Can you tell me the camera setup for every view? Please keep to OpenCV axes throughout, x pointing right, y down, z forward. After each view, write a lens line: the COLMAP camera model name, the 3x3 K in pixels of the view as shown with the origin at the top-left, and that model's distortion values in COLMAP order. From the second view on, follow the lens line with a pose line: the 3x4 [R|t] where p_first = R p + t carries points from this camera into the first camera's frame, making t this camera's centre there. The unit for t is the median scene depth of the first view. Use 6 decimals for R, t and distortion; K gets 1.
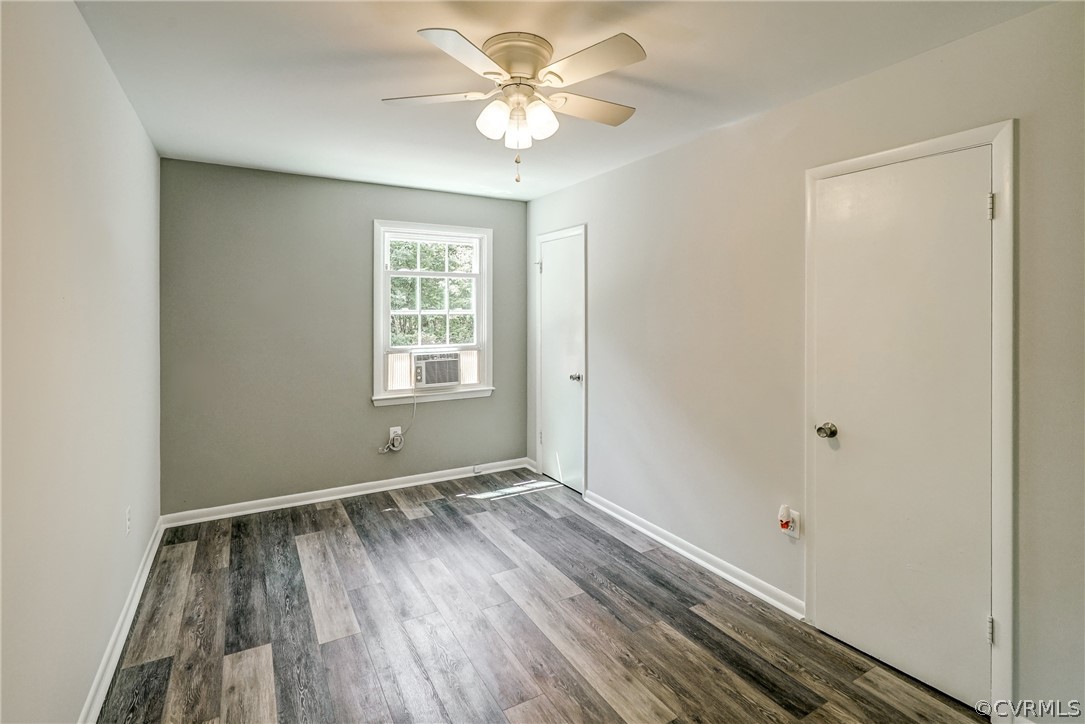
lens RADIAL K [[509.4, 0, 542.5], [0, 509.4, 362.0], [0, 0, 1]] dist [-0.000815, 0.000783]
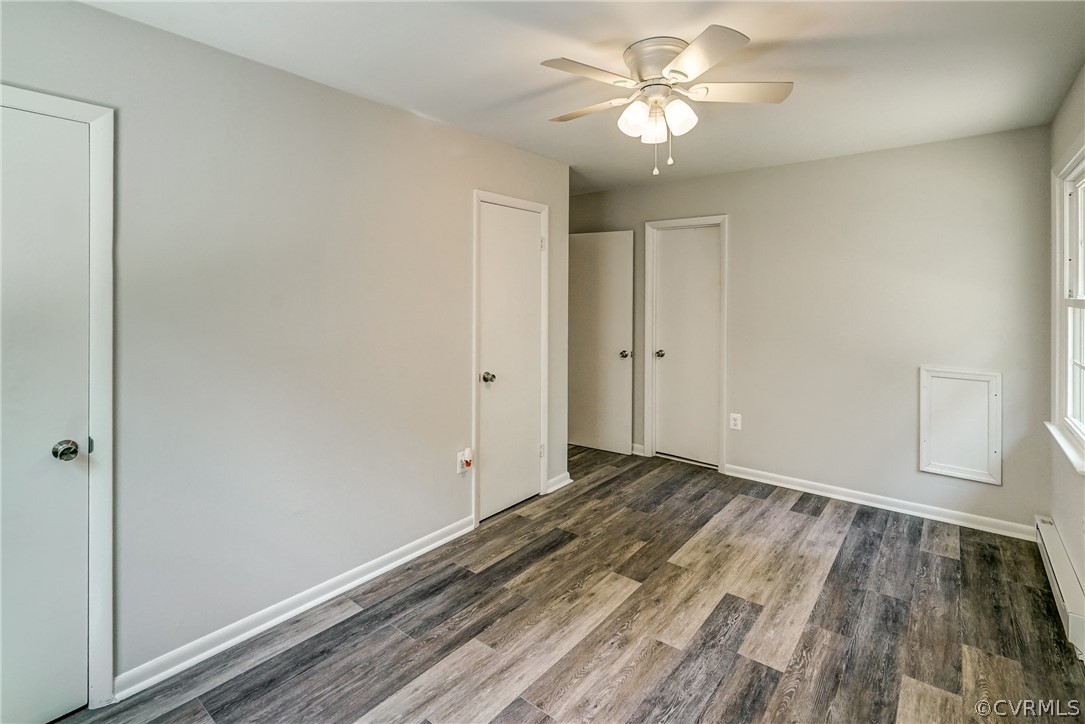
lens RADIAL K [[509.4, 0, 542.5], [0, 509.4, 362.0], [0, 0, 1]] dist [-0.000815, 0.000783]
pose [[-0.356282, -0.118626, 0.926818, -0.718954], [0.093862, 0.982347, 0.161815, -0.110003], [-0.929652, 0.144645, -0.338858, 1.220096]]
